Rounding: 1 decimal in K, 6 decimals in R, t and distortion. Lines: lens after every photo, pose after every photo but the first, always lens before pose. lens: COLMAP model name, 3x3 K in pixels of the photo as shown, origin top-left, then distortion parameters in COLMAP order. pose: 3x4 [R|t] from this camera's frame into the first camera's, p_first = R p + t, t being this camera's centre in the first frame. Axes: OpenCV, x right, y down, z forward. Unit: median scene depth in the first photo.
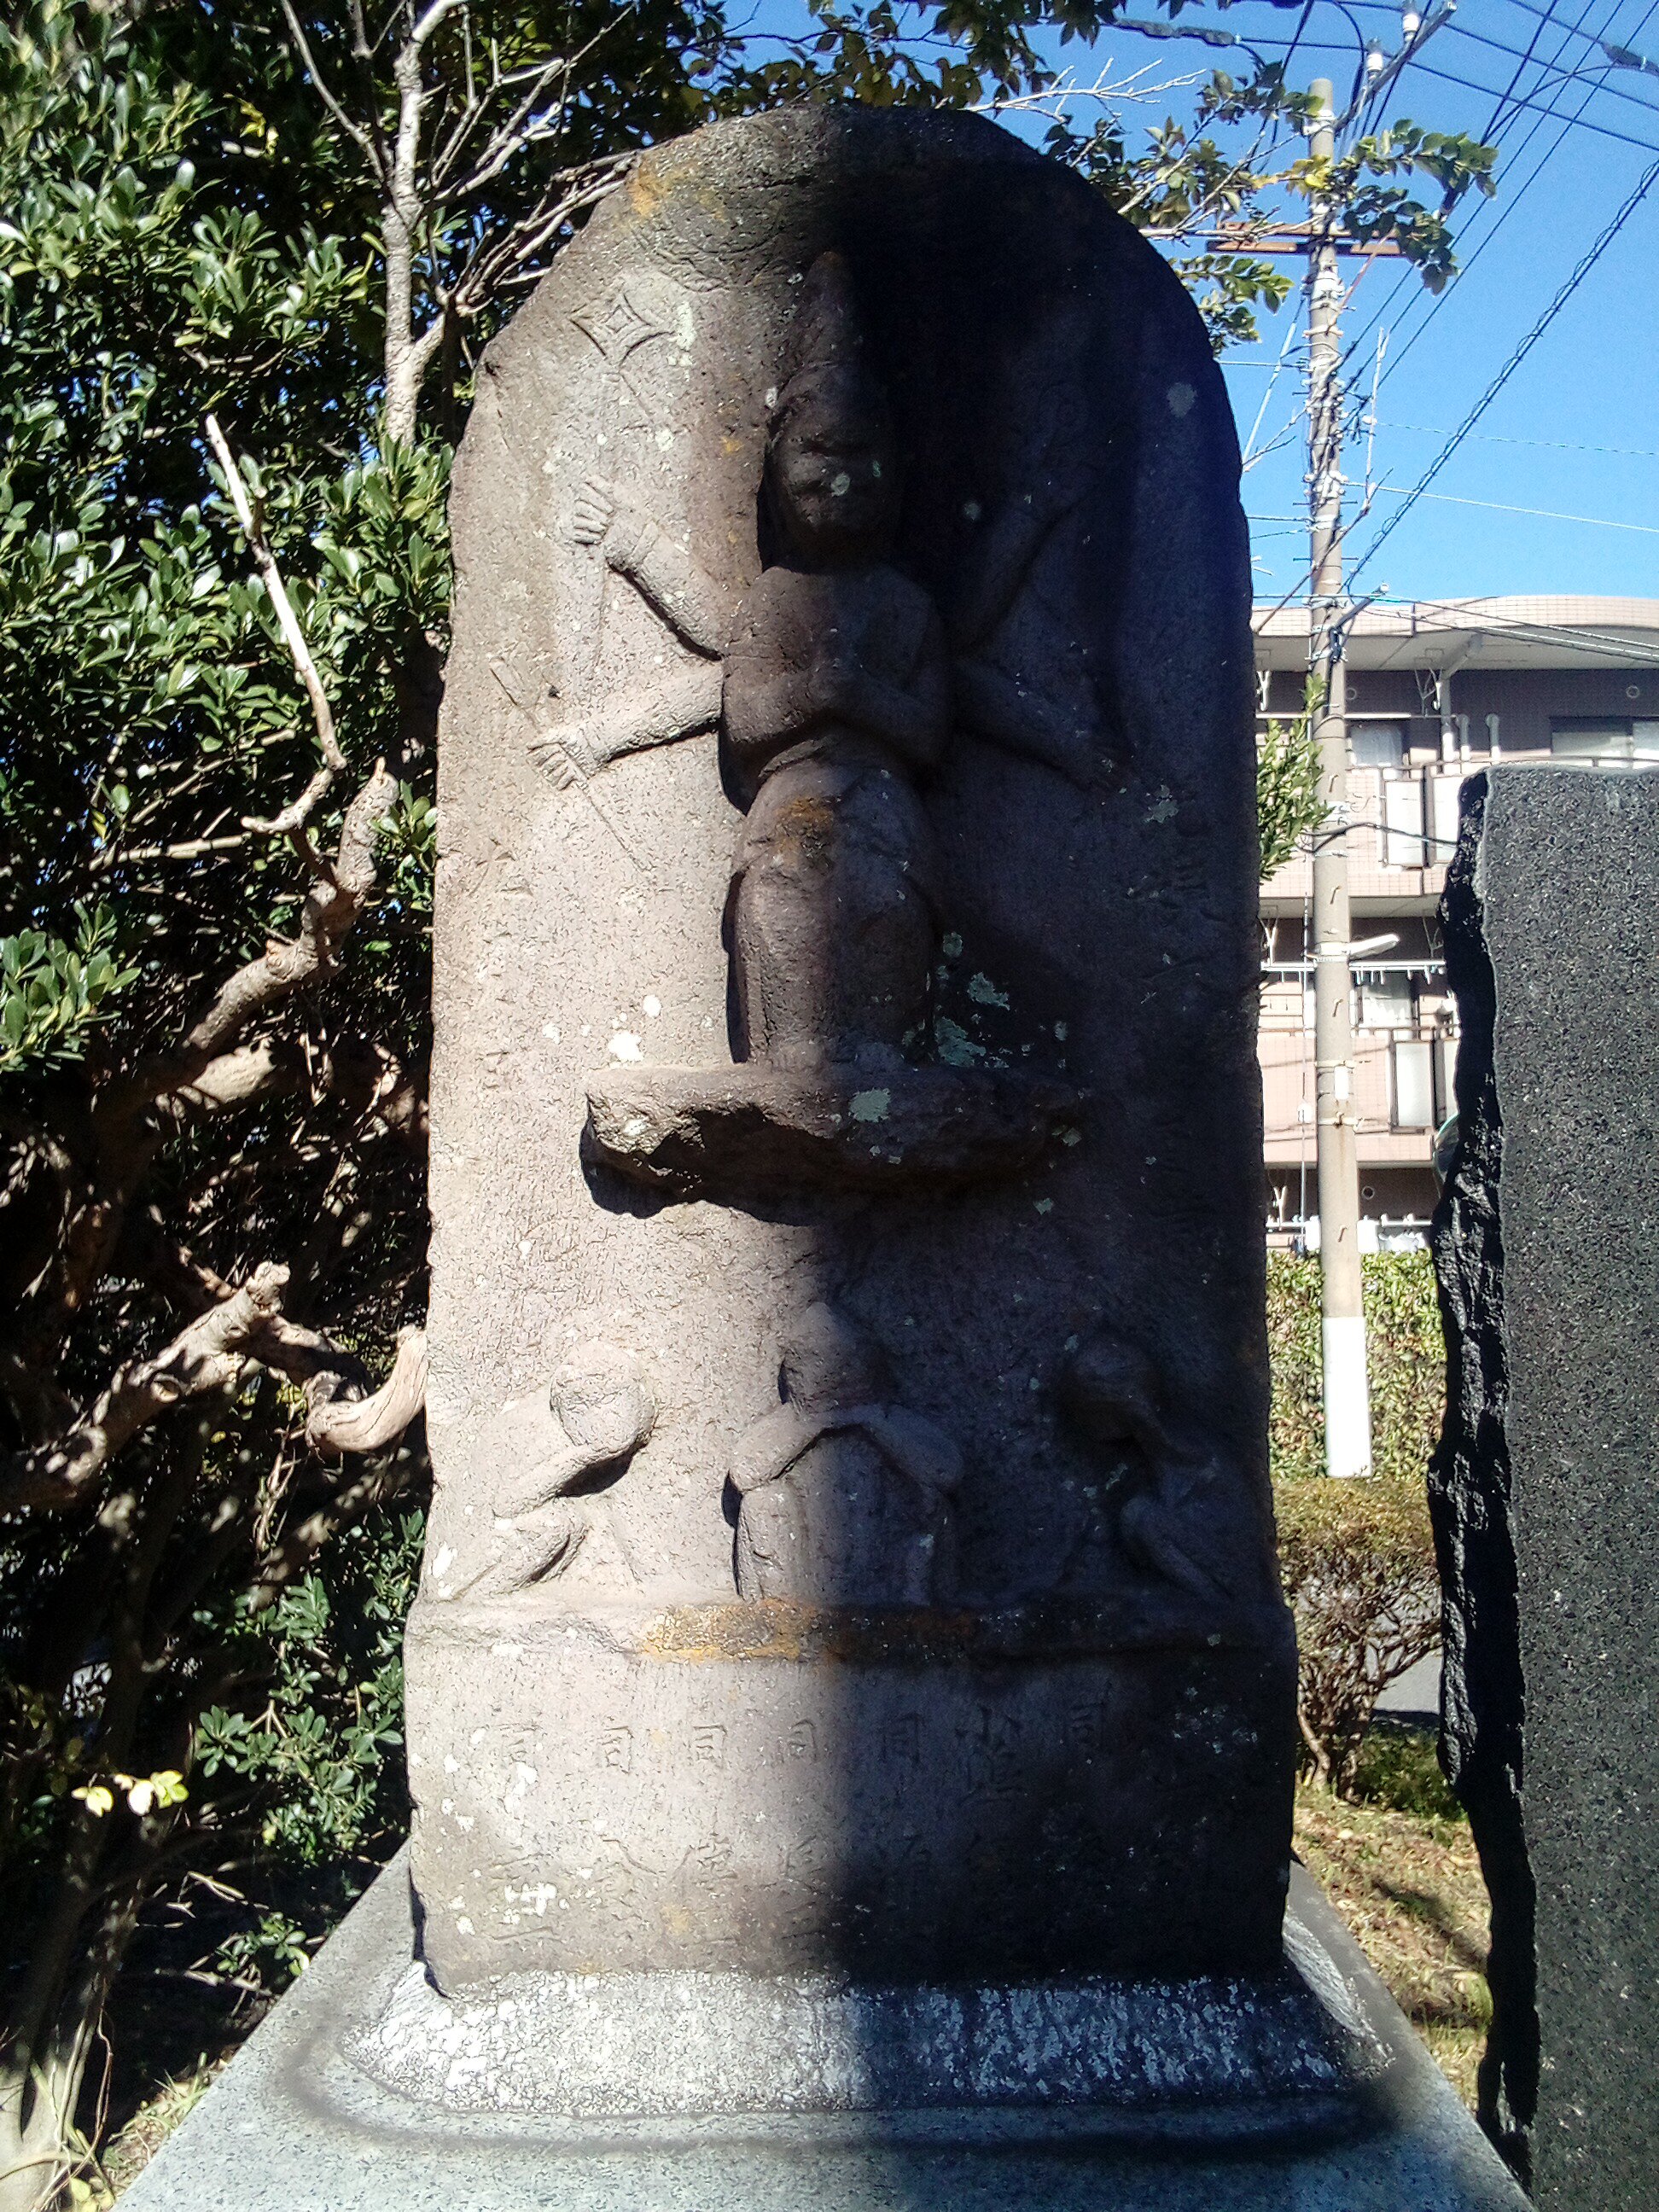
lens RADIAL K [[1864.7, 0, 832.5], [0, 1864.7, 1105.7], [0, 0, 1]] dist [0.042612, -0.023972]
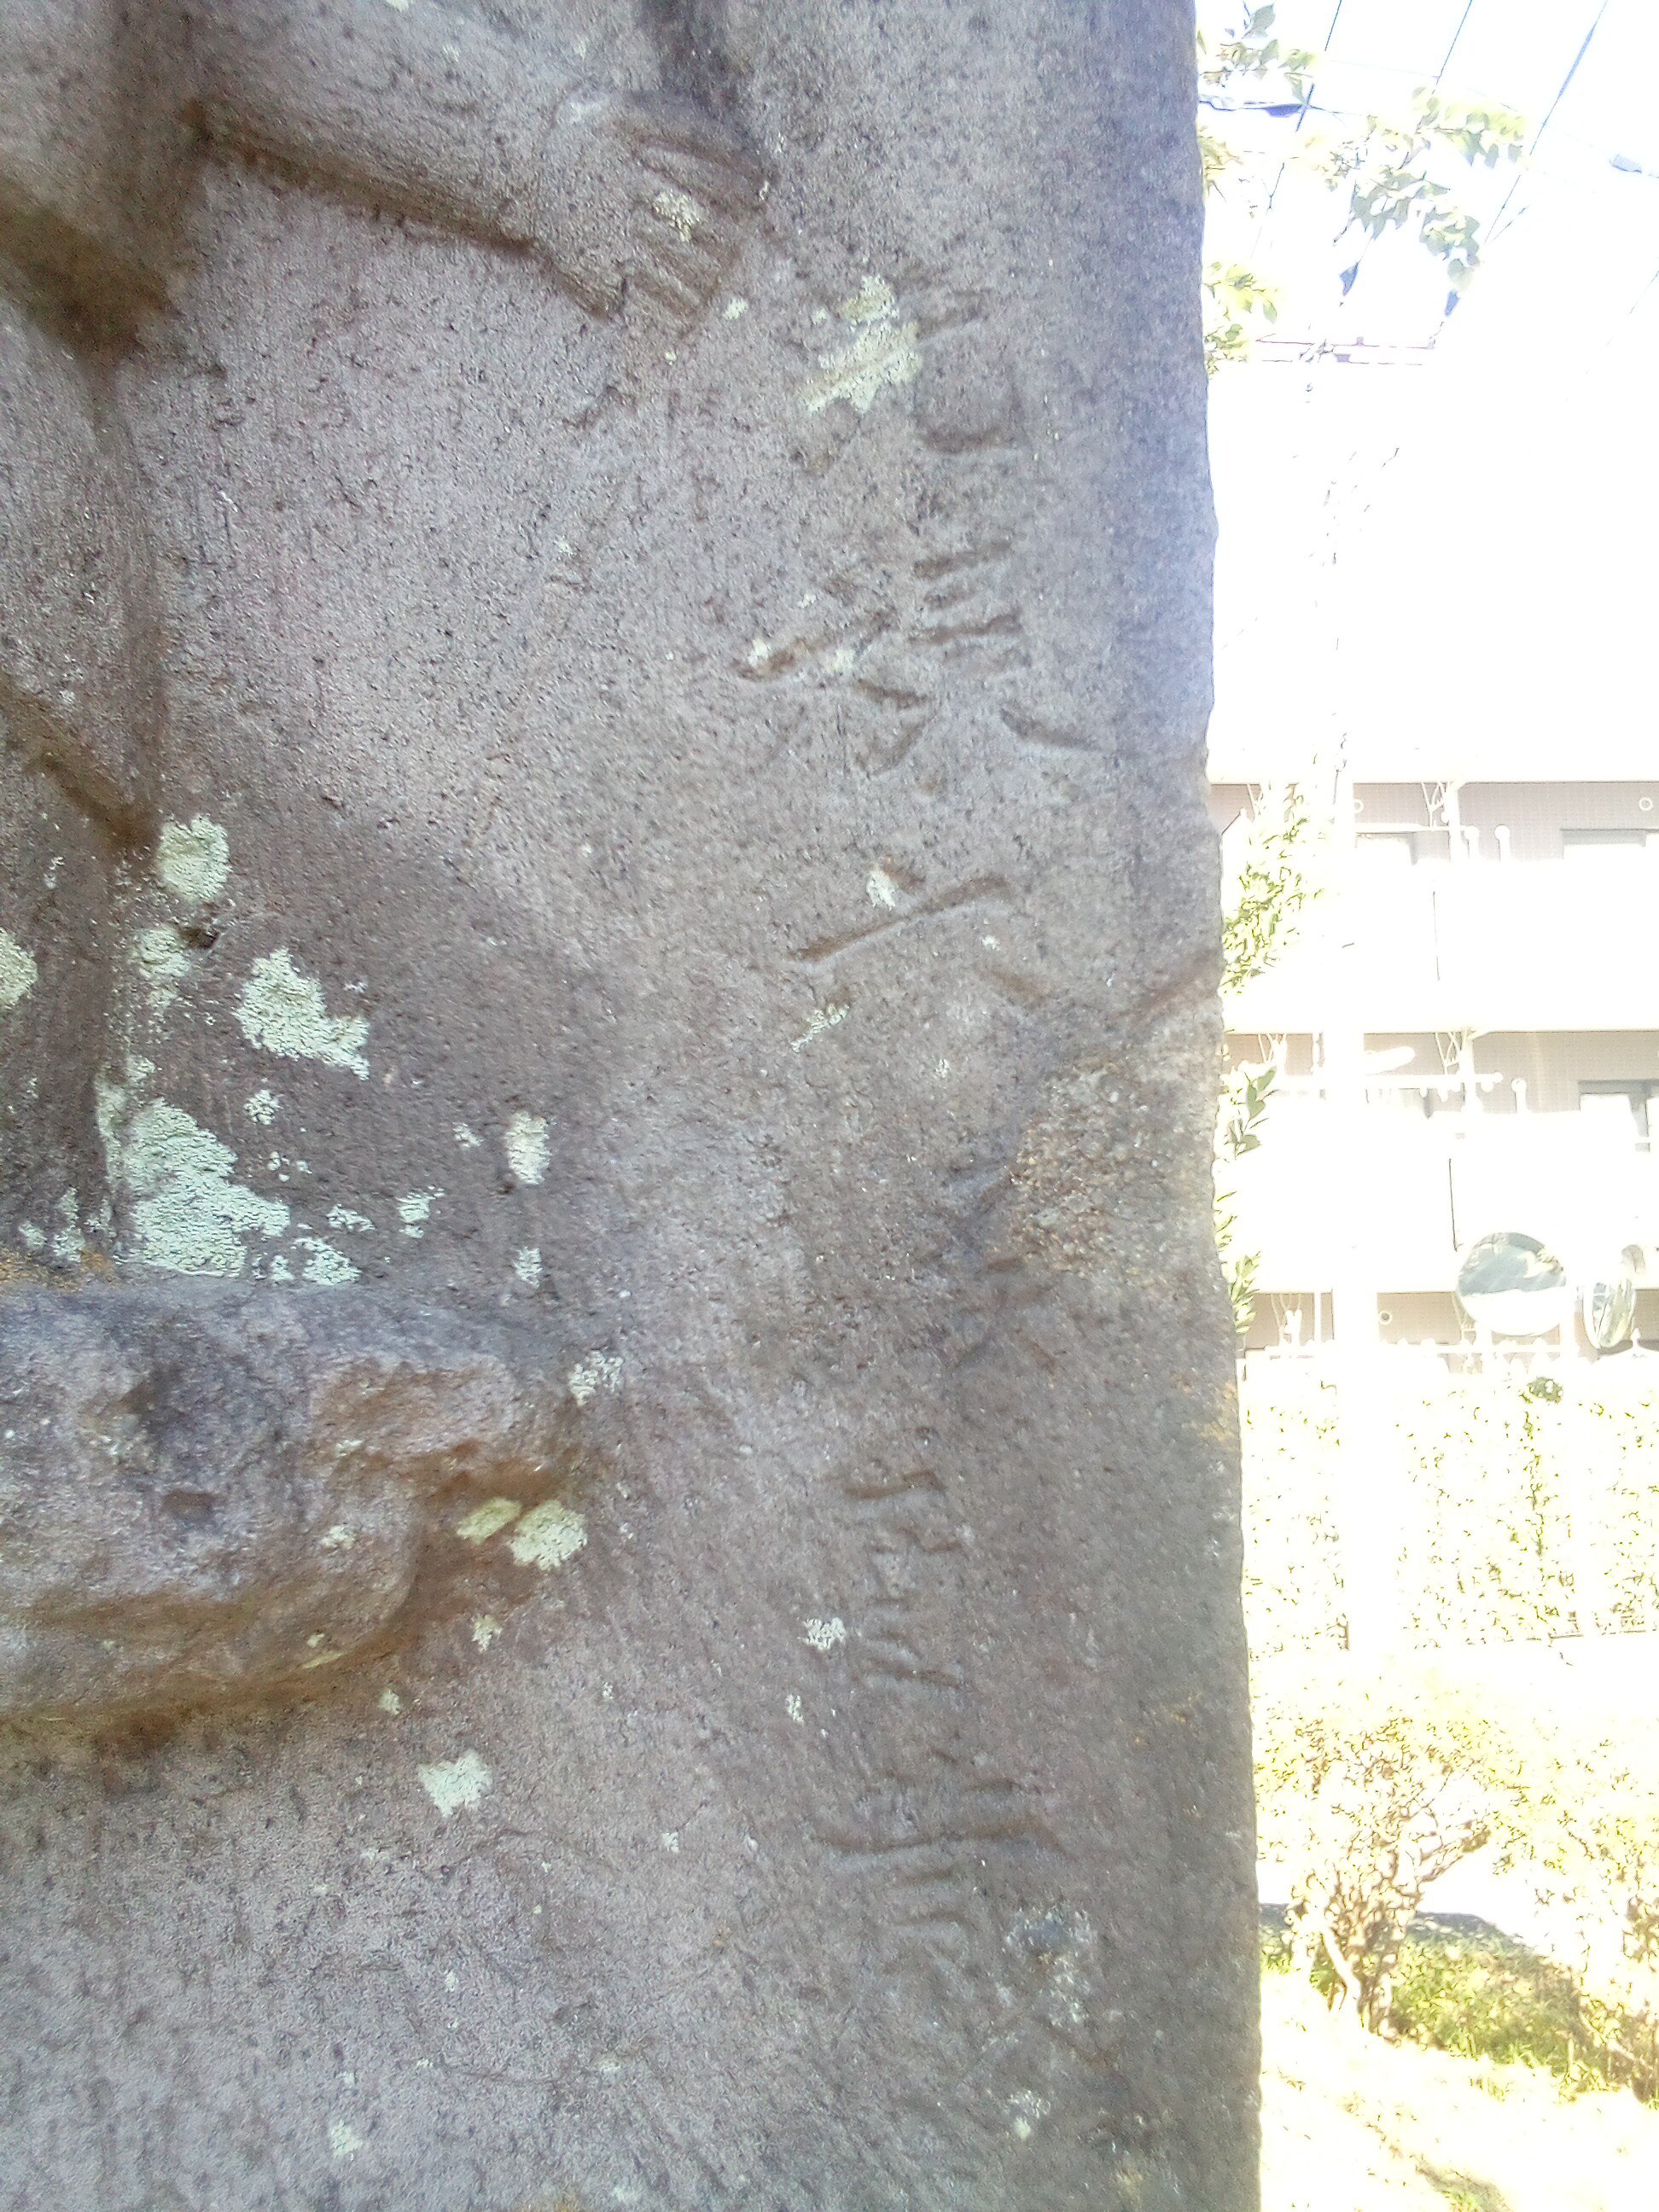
lens RADIAL K [[1864.7, 0, 828.1], [0, 1864.7, 1107.2], [0, 0, 1]] dist [0.042612, -0.023972]
pose [[0.999971, 0.001178, -0.007510, 0.042075], [-0.001641, 0.998081, -0.061898, -0.007166], [0.007423, 0.061909, 0.998054, 0.176667]]
